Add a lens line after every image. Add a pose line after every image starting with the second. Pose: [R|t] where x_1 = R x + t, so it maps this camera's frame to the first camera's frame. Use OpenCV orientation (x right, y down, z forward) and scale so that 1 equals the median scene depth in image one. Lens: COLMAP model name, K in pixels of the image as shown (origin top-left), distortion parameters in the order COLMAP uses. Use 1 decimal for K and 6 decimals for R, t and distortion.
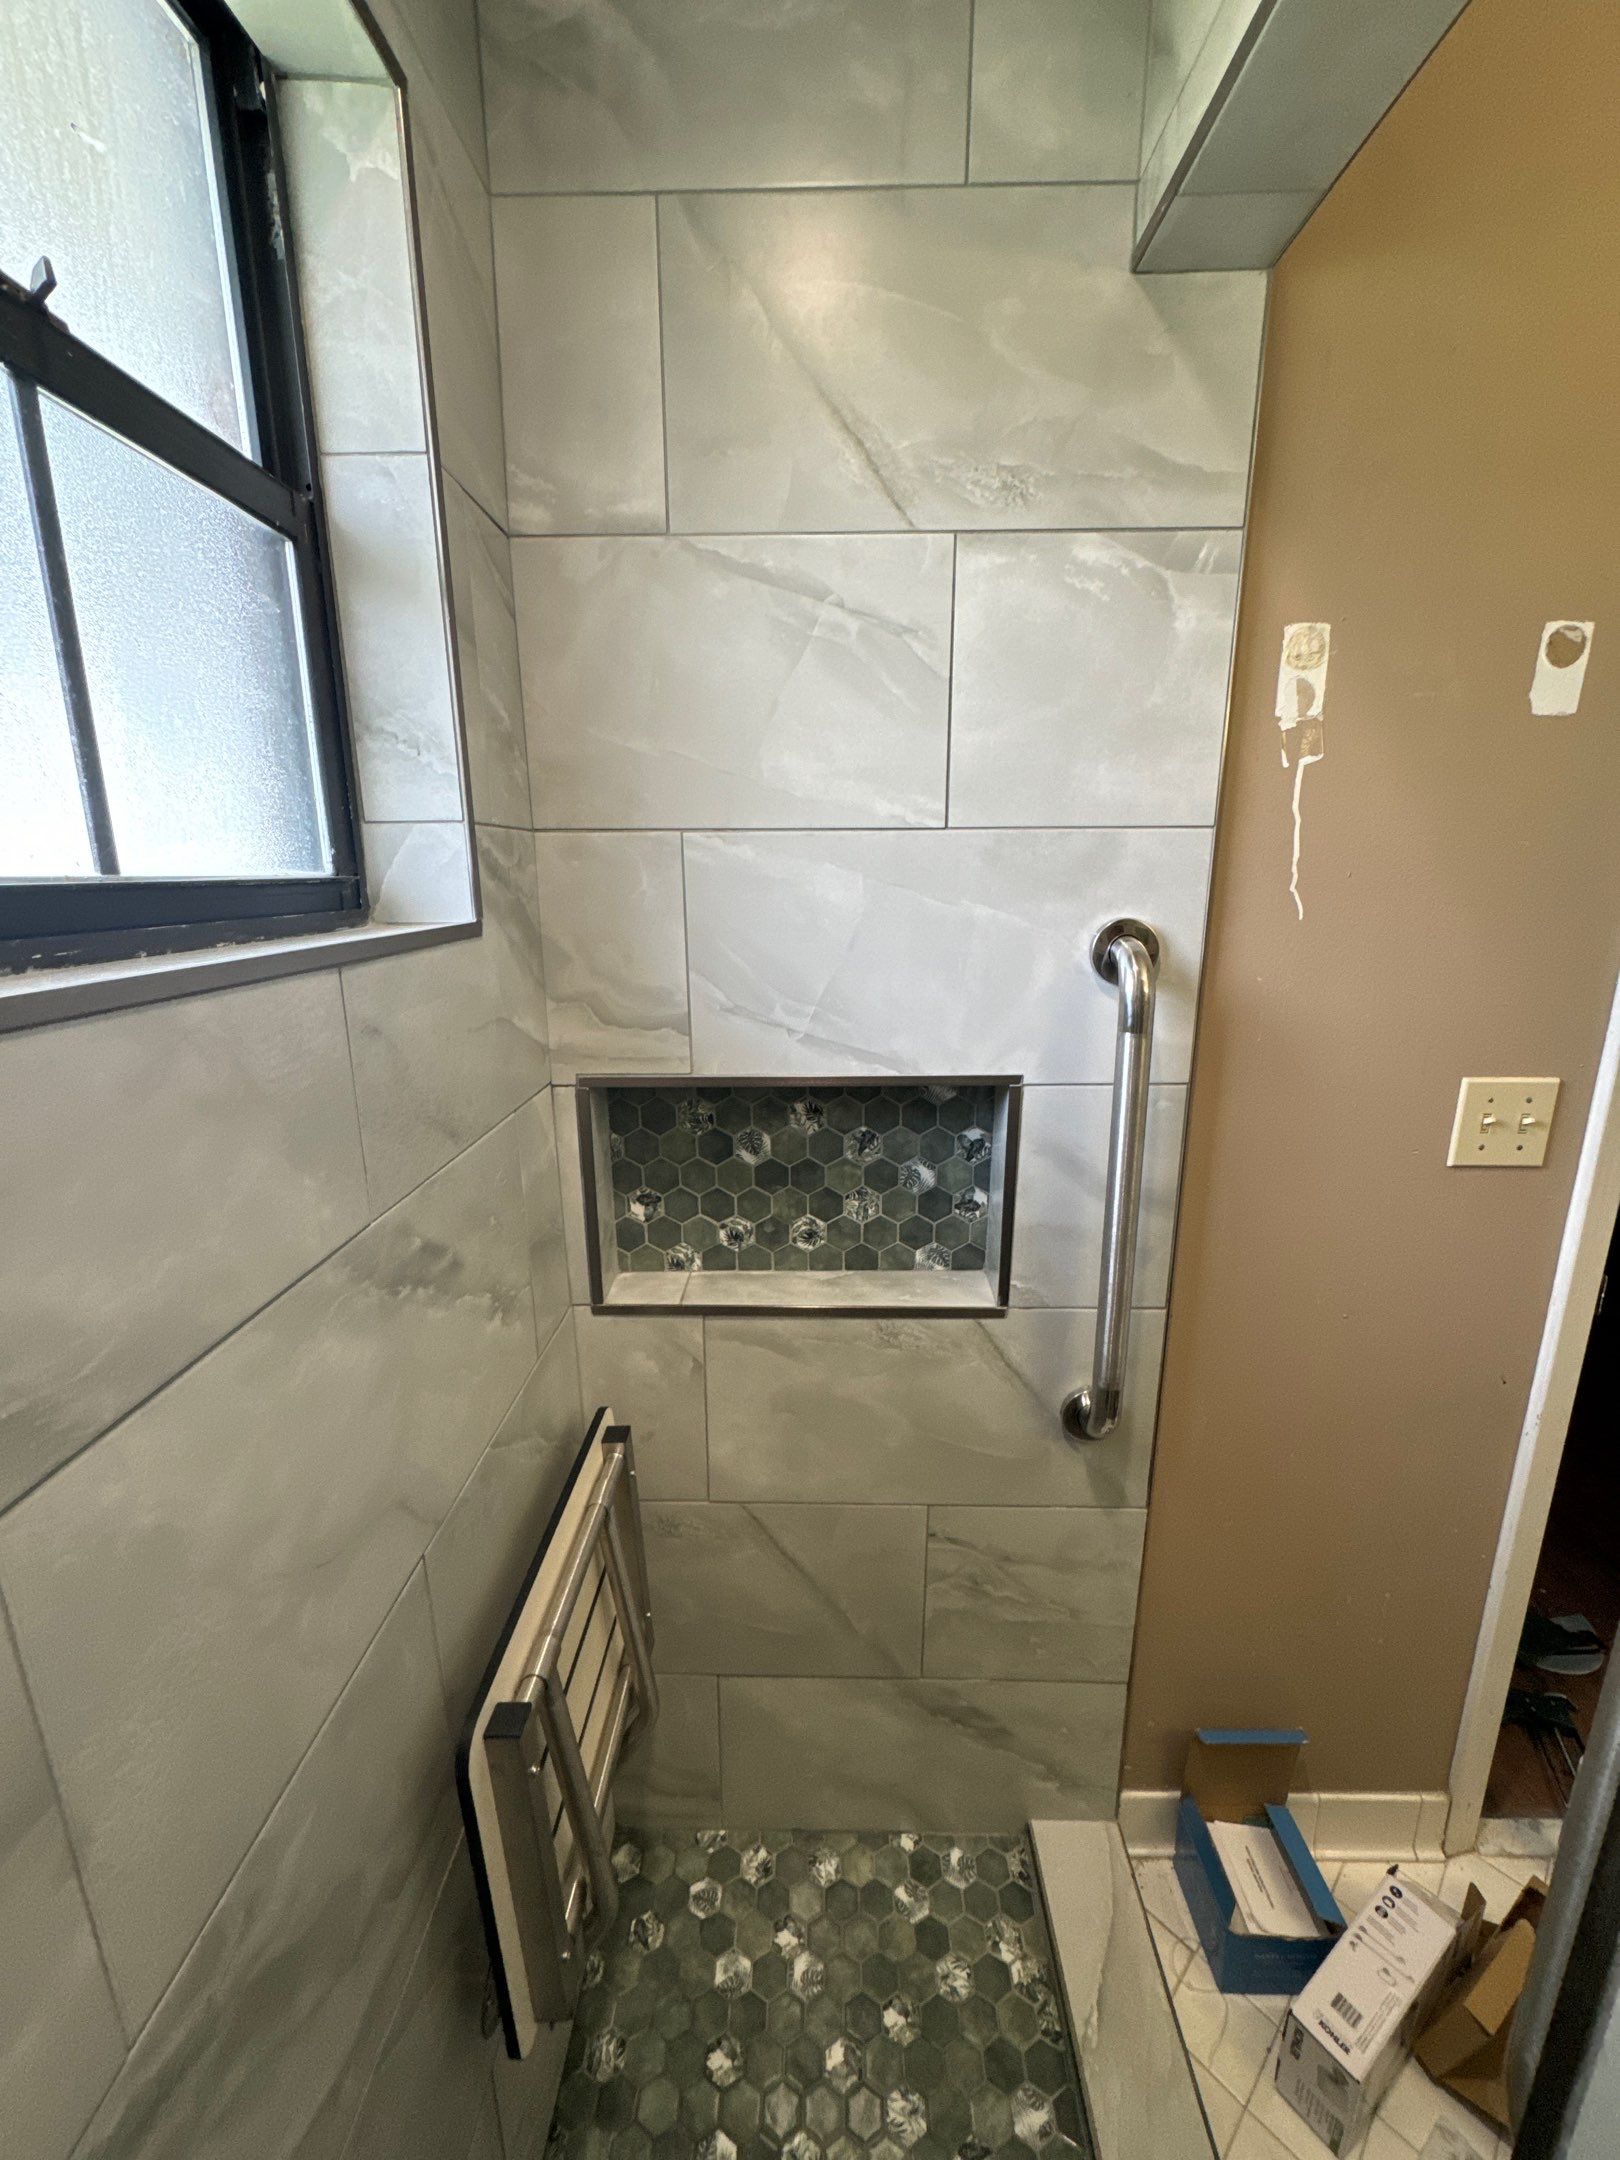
lens RADIAL K [[859.6, 0, 812.1], [0, 859.6, 1076.5], [0, 0, 1]] dist [-0.002445, 0.000423]
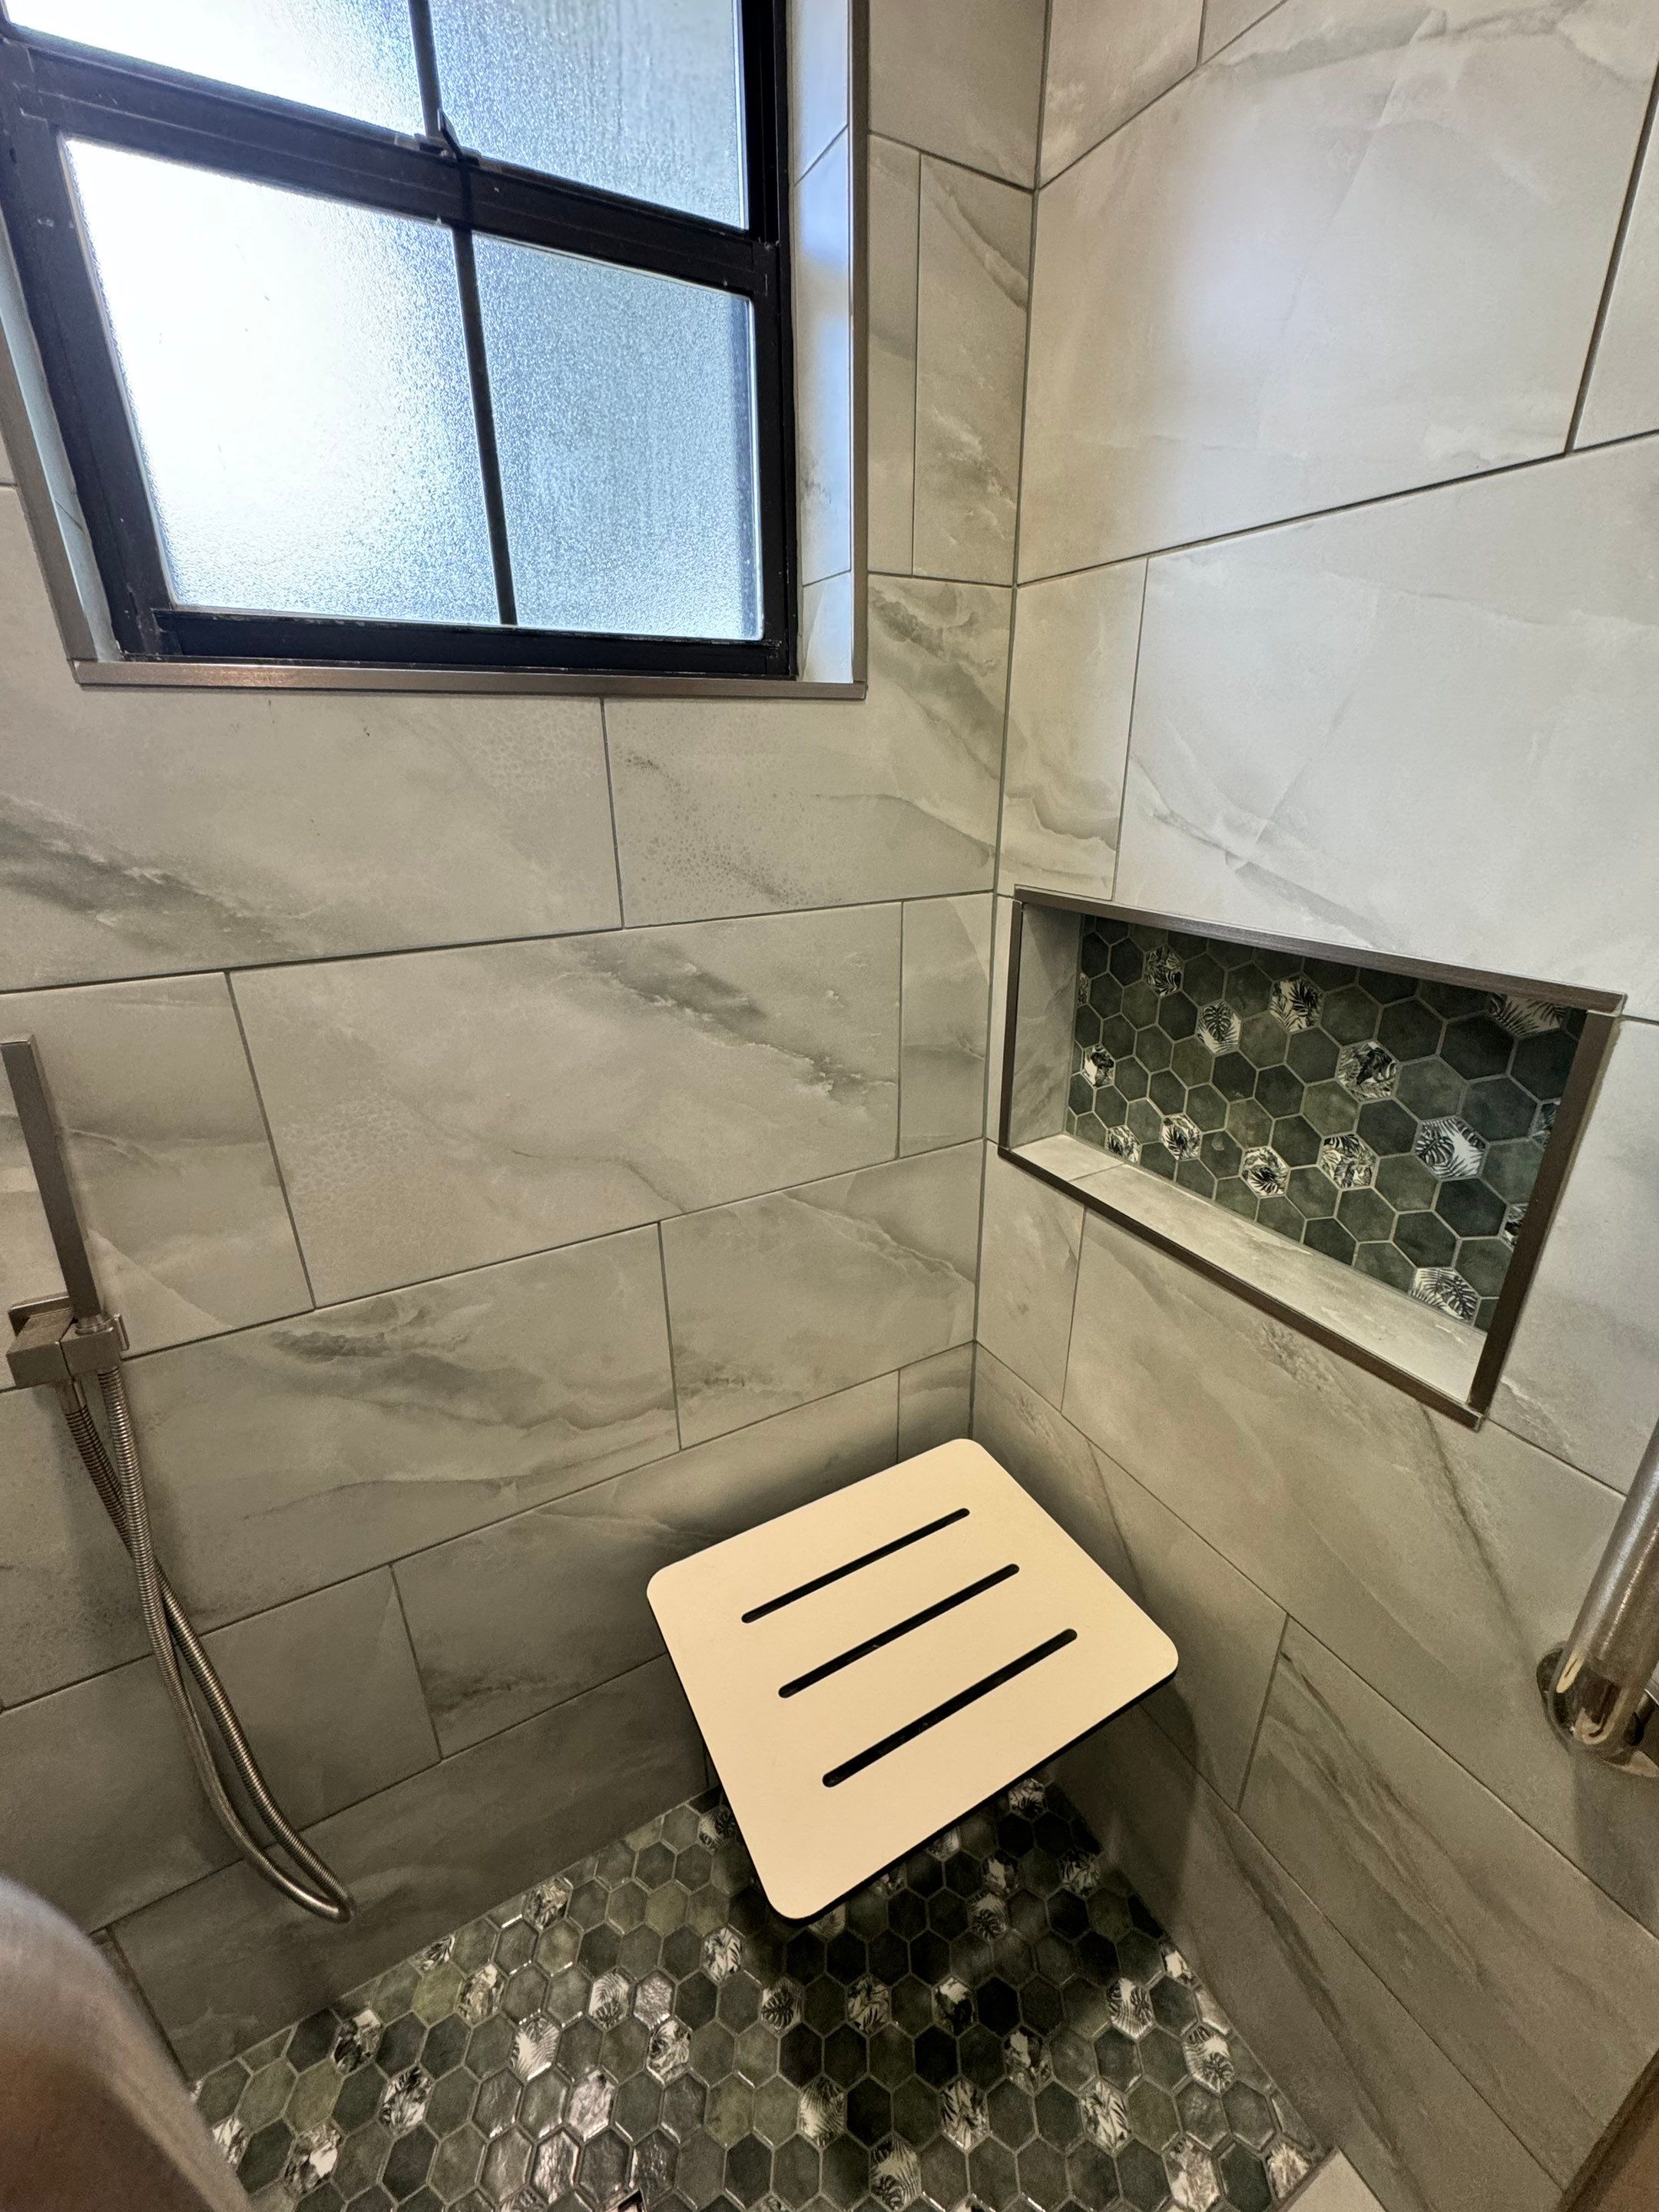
lens RADIAL K [[881.6, 0, 833.9], [0, 881.6, 1101.1], [0, 0, 1]] dist [-0.002805, 0.000616]
pose [[0.502213, 0.317291, -0.804431, 0.399239], [-0.197555, 0.947750, 0.250485, 0.016957], [0.841876, 0.033122, 0.538654, 0.329546]]
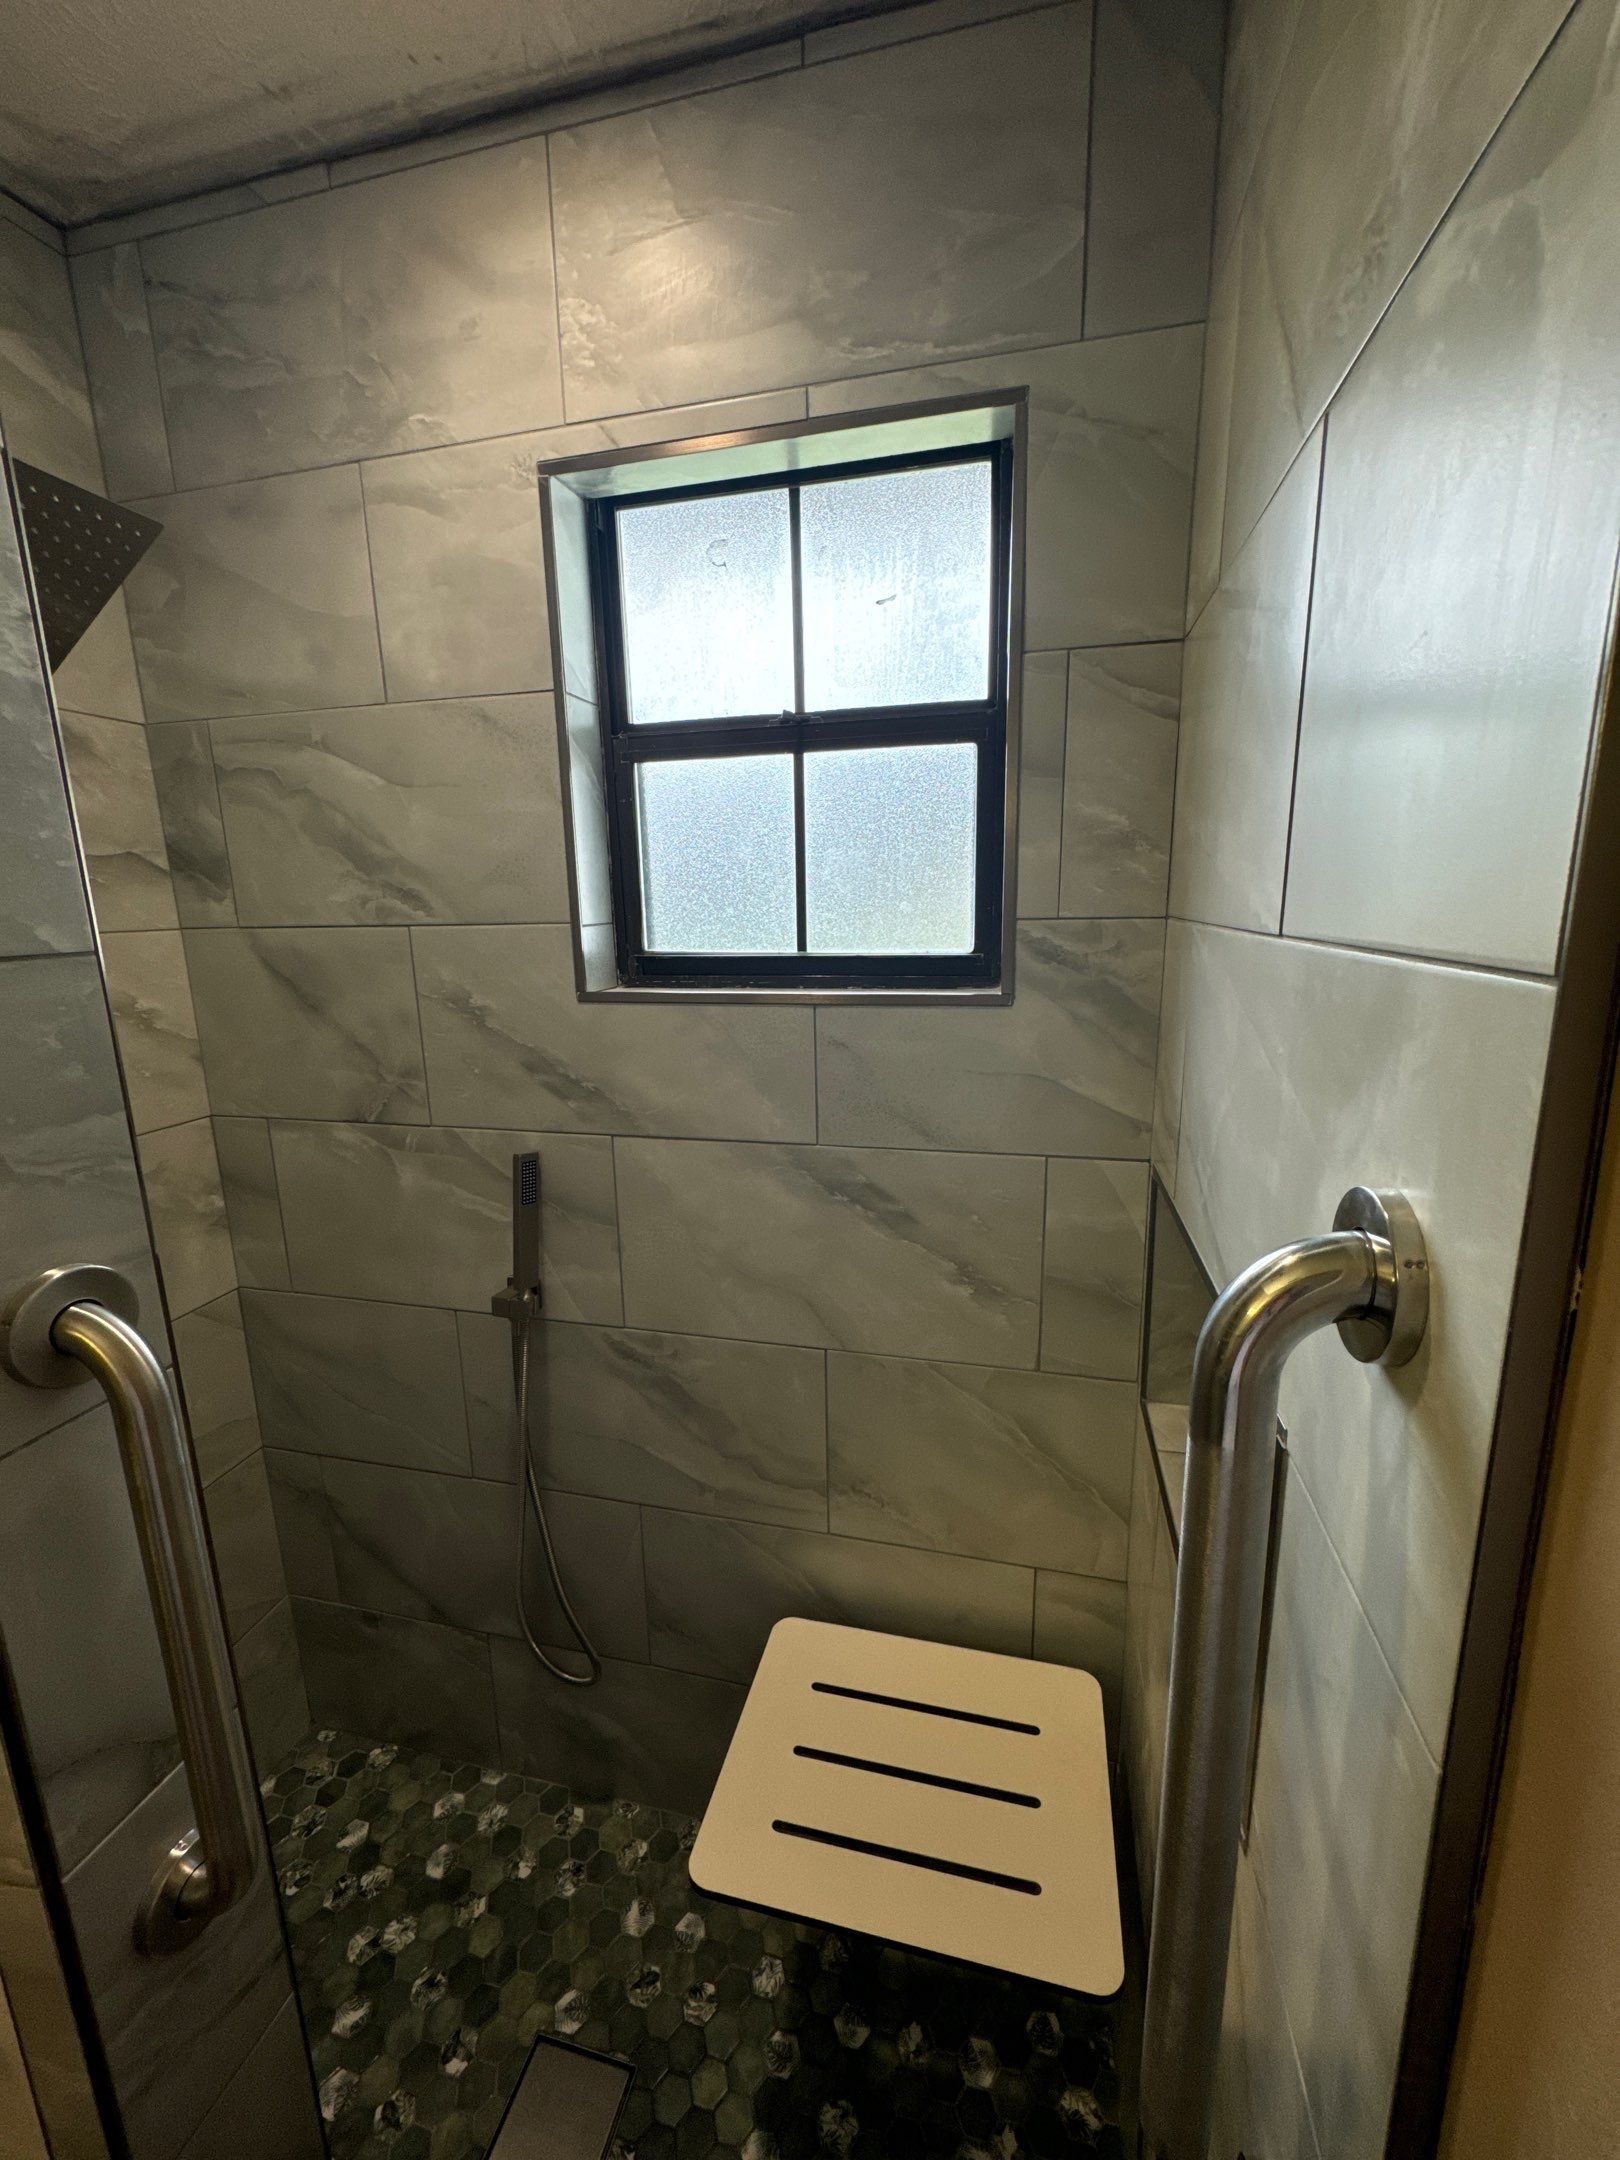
lens RADIAL K [[860.9, 0, 814.3], [0, 860.9, 1075.2], [0, 0, 1]] dist [-0.002805, 0.000616]
pose [[-0.218527, 0.205195, -0.954013, 0.670288], [-0.211666, 0.944399, 0.251612, -0.238773], [0.952598, 0.256916, -0.162944, 0.700877]]
